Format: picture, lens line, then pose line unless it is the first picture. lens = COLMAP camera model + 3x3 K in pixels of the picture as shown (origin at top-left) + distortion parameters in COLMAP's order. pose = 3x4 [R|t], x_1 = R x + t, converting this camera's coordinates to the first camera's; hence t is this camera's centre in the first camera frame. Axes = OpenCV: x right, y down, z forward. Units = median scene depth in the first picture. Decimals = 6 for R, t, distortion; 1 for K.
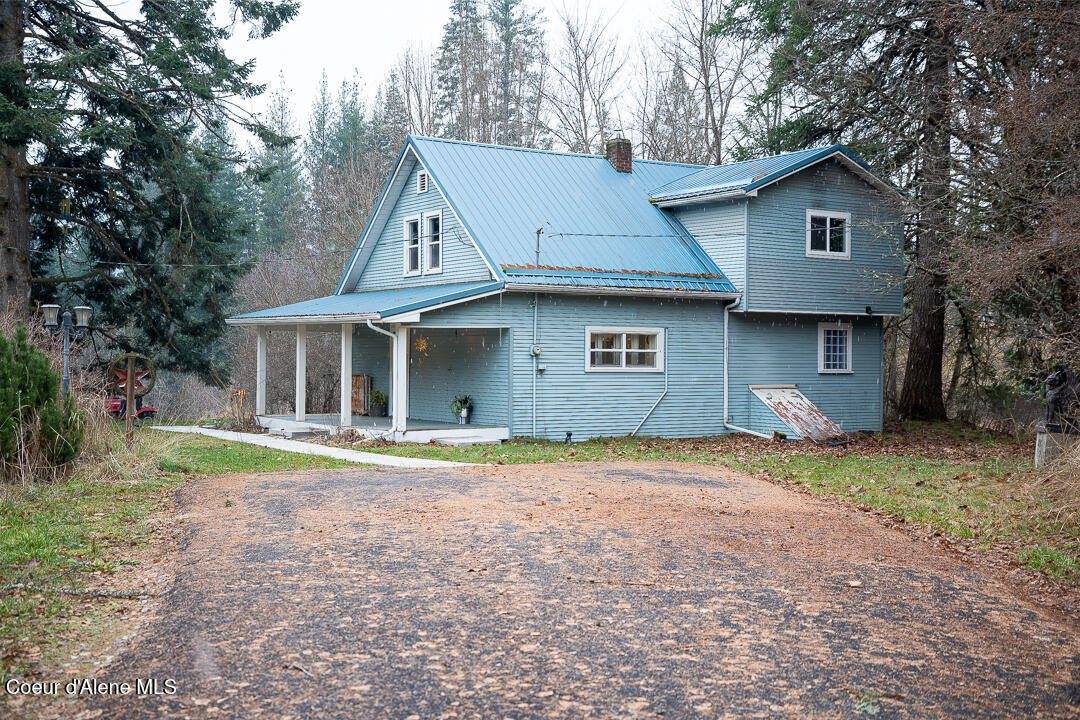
lens RADIAL K [[1341.1, 0, 540.0], [0, 1341.1, 360.0], [0, 0, 1]] dist [0.010782, 0.046382]
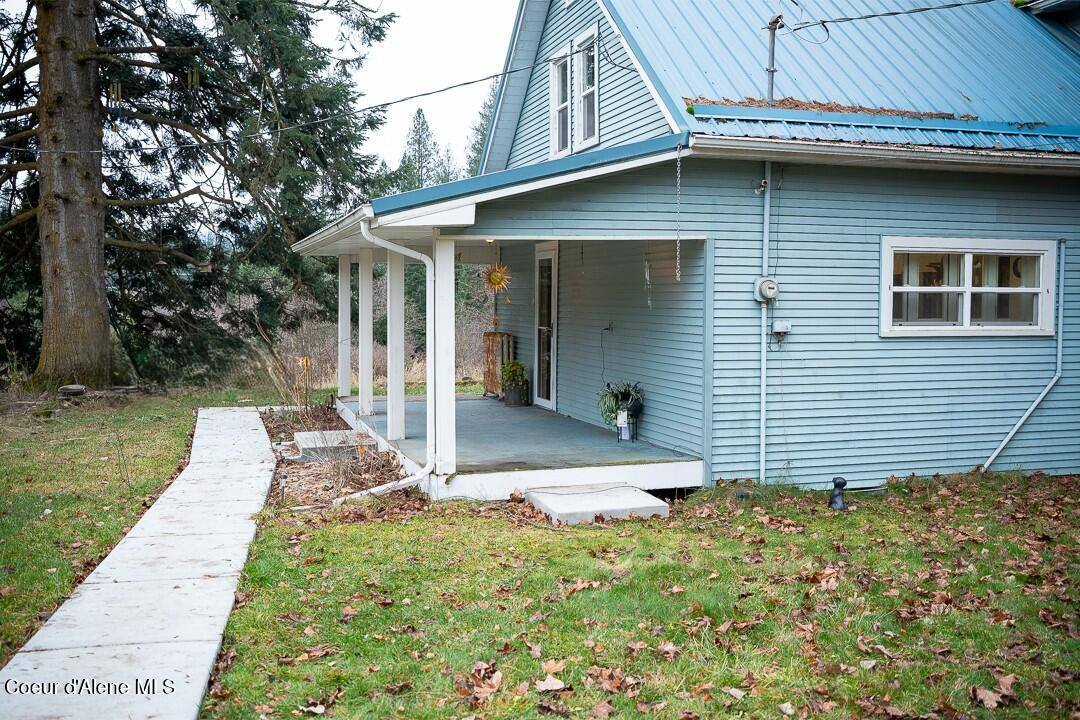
lens RADIAL K [[1075.4, 0, 540.0], [0, 1075.4, 360.0], [0, 0, 1]] dist [-0.061170, 0.013886]
pose [[0.961193, 0.009817, -0.275703, 0.021369], [0.005362, 0.998513, 0.054246, -0.003367], [0.275826, -0.053619, 0.959711, 0.581831]]
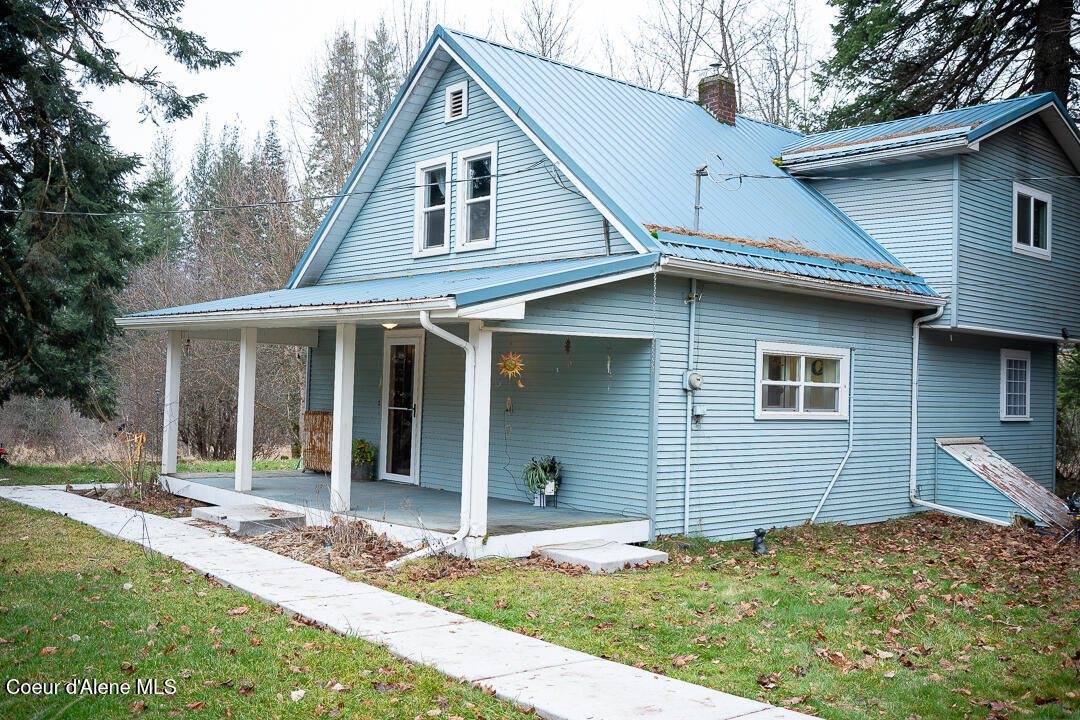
lens RADIAL K [[1085.1, 0, 540.0], [0, 1085.1, 360.0], [0, 0, 1]] dist [-0.072705, 0.014544]
pose [[0.987329, 0.024639, 0.156765, -0.126902], [-0.020779, 0.999440, -0.026214, -0.002483], [-0.157323, 0.022625, 0.987288, 0.516131]]
